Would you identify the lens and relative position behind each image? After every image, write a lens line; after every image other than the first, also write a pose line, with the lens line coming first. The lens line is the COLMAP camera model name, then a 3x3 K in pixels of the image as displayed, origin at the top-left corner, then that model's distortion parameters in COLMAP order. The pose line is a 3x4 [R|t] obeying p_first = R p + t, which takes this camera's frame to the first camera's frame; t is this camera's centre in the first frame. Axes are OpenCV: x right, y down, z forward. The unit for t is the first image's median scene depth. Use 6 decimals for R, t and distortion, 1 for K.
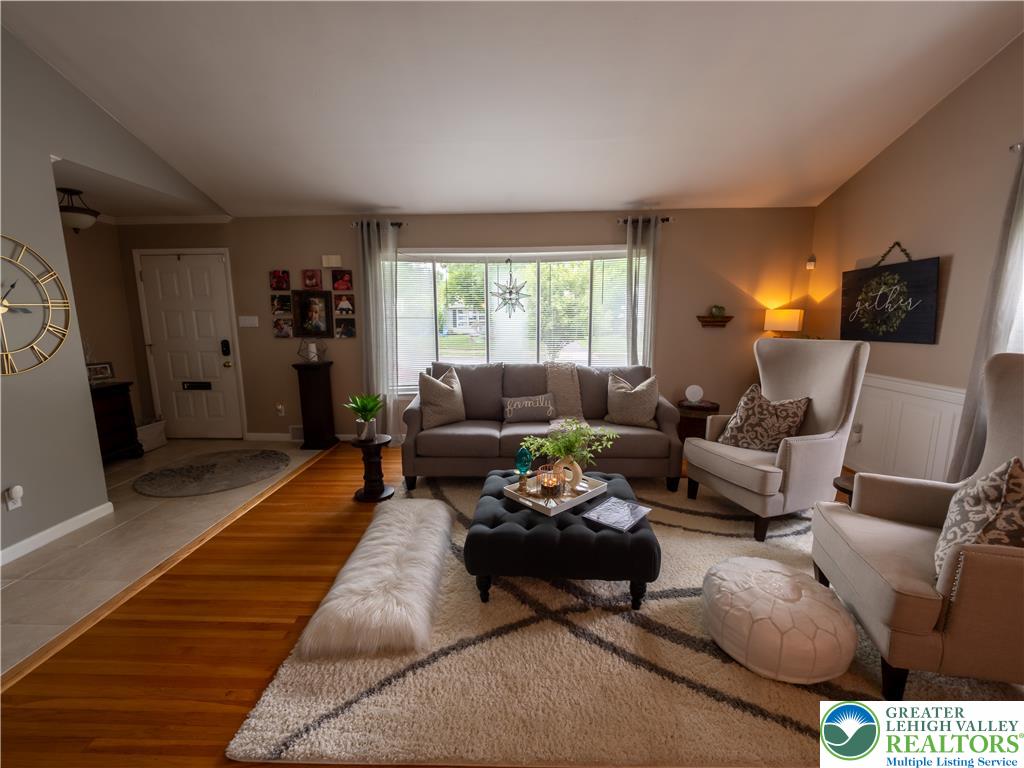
lens RADIAL K [[433.2, 0, 504.1], [0, 433.2, 388.4], [0, 0, 1]] dist [0.002329, -0.004279]
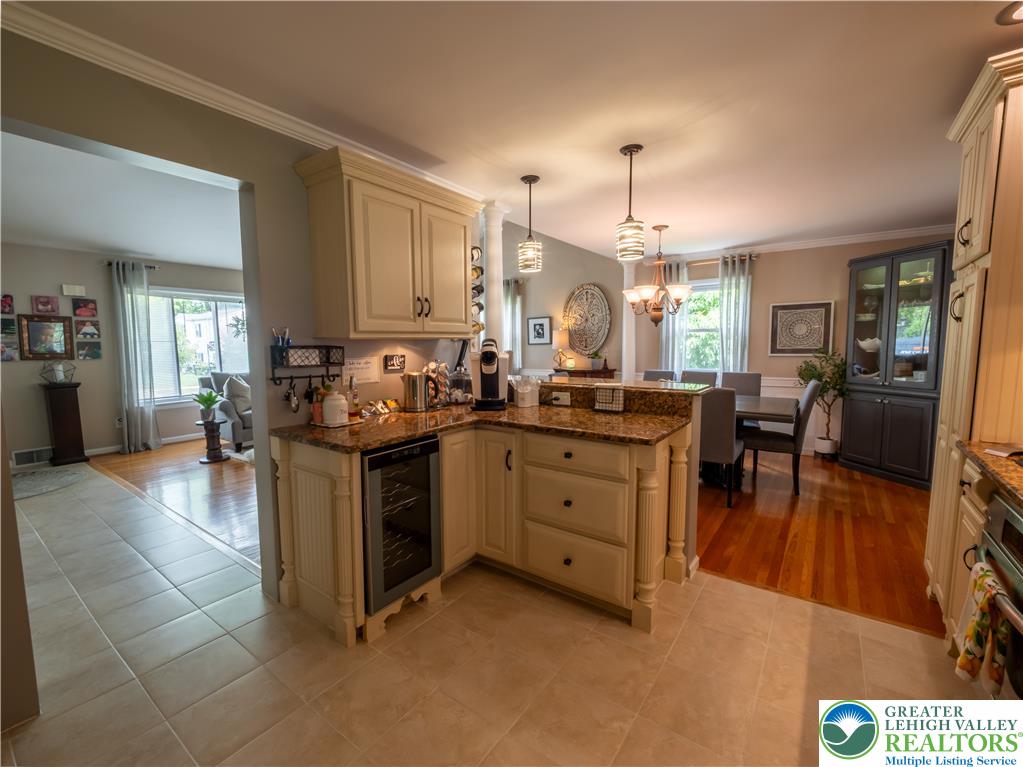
lens RADIAL K [[432.8, 0, 503.6], [0, 432.8, 386.3], [0, 0, 1]] dist [0.002329, -0.004279]
pose [[0.571304, -0.077661, 0.817056, -0.706746], [0.142202, 0.989823, -0.005349, 0.113554], [-0.808325, 0.119242, 0.576534, -0.506022]]
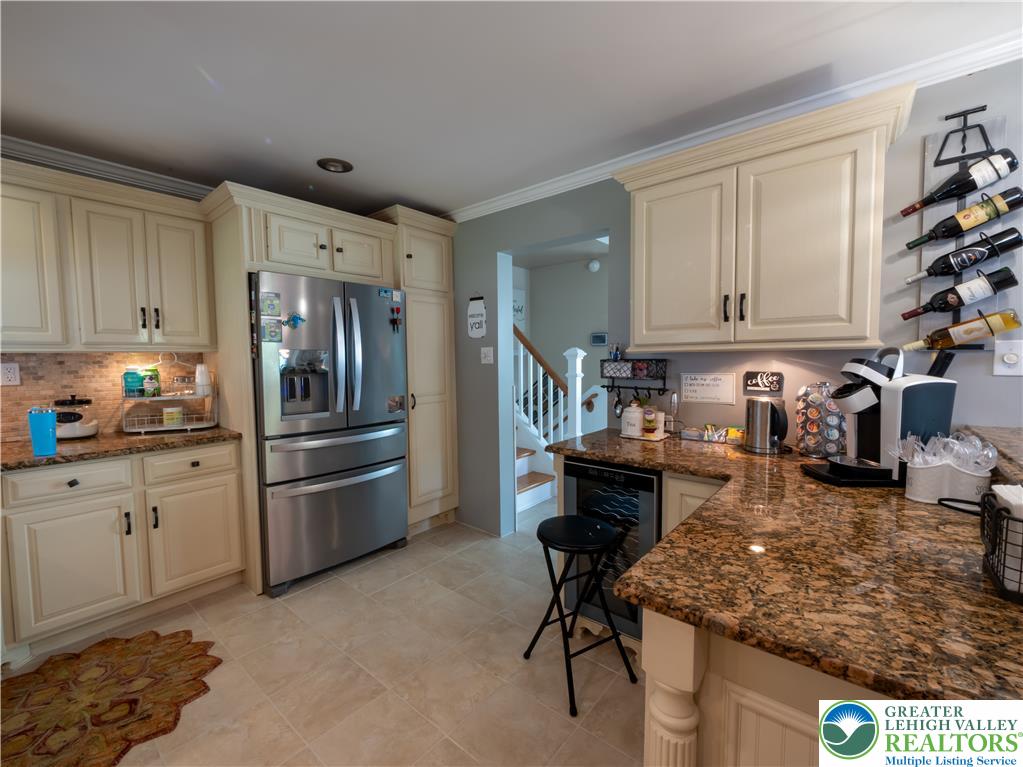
lens RADIAL K [[432.8, 0, 507.3], [0, 432.8, 385.3], [0, 0, 1]] dist [0.002329, -0.004279]
pose [[0.783126, 0.039820, -0.620587, -0.223781], [-0.103318, 0.992409, -0.066700, 0.116923], [0.613221, 0.116352, 0.781296, -0.555270]]
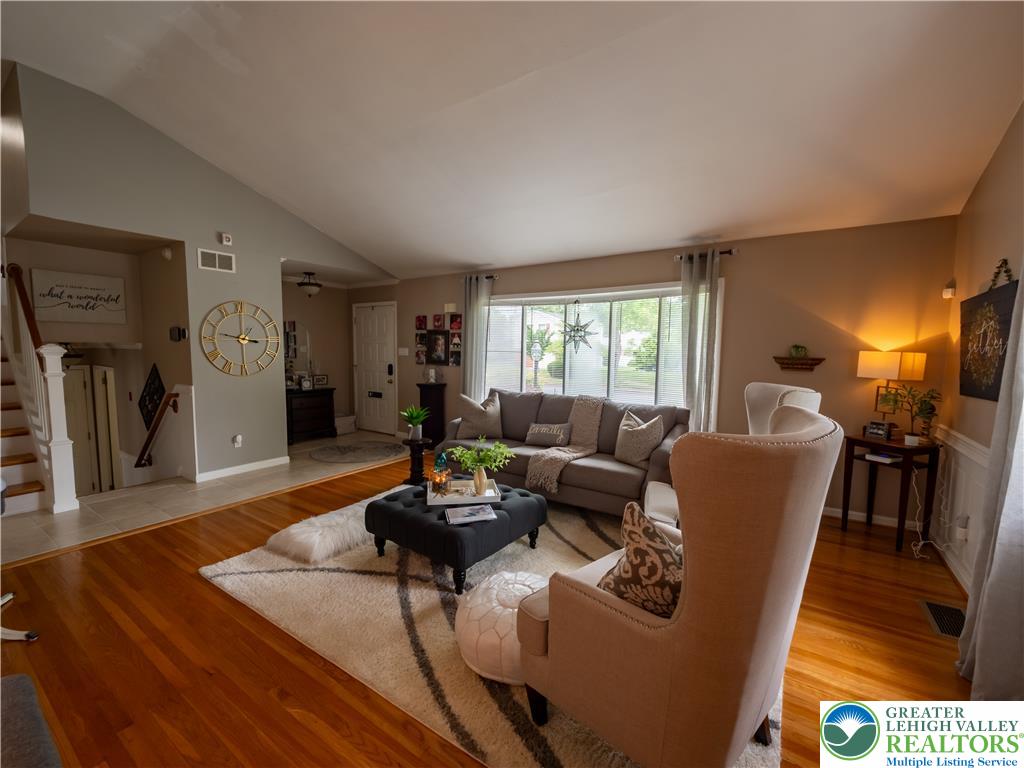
lens RADIAL K [[433.2, 0, 508.0], [0, 433.2, 390.4], [0, 0, 1]] dist [0.002329, -0.004279]
pose [[0.845914, 0.068860, -0.528854, 0.474857], [-0.107775, 0.993242, -0.043062, -0.006642], [0.522315, 0.093423, 0.847619, -0.000108]]
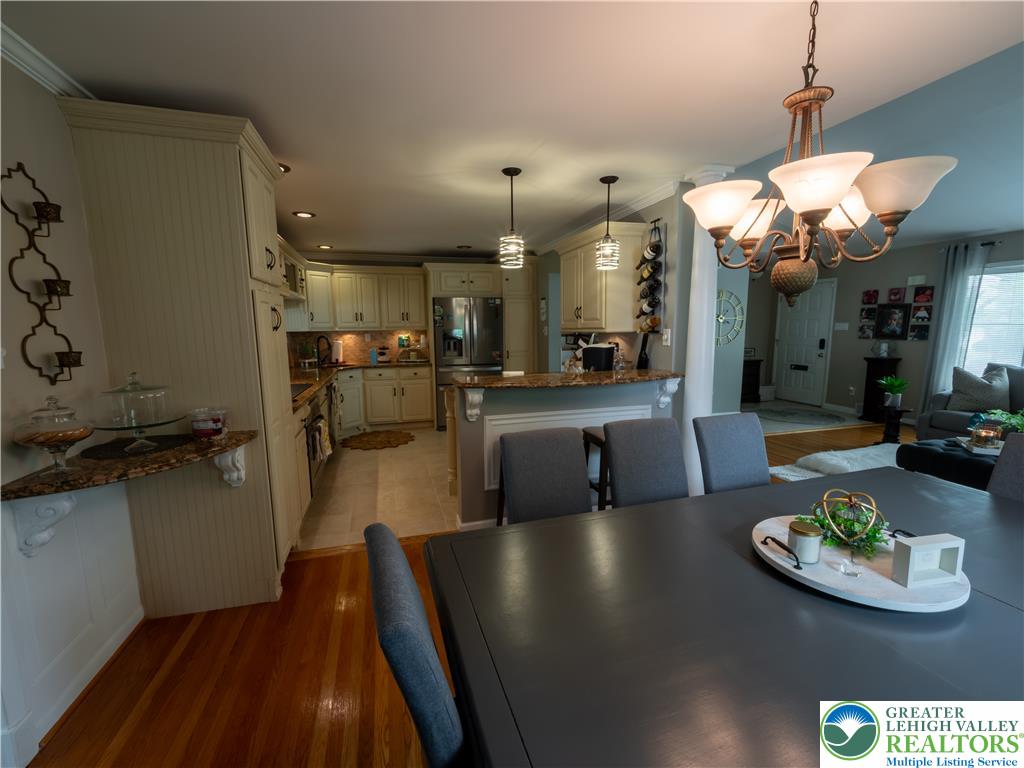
lens RADIAL K [[433.2, 0, 506.5], [0, 433.2, 387.4], [0, 0, 1]] dist [0.002329, -0.004279]
pose [[0.299115, 0.138356, -0.944133, 0.503745], [-0.153981, 0.983464, 0.095336, 0.085205], [0.941711, 0.116862, 0.315473, -0.522612]]
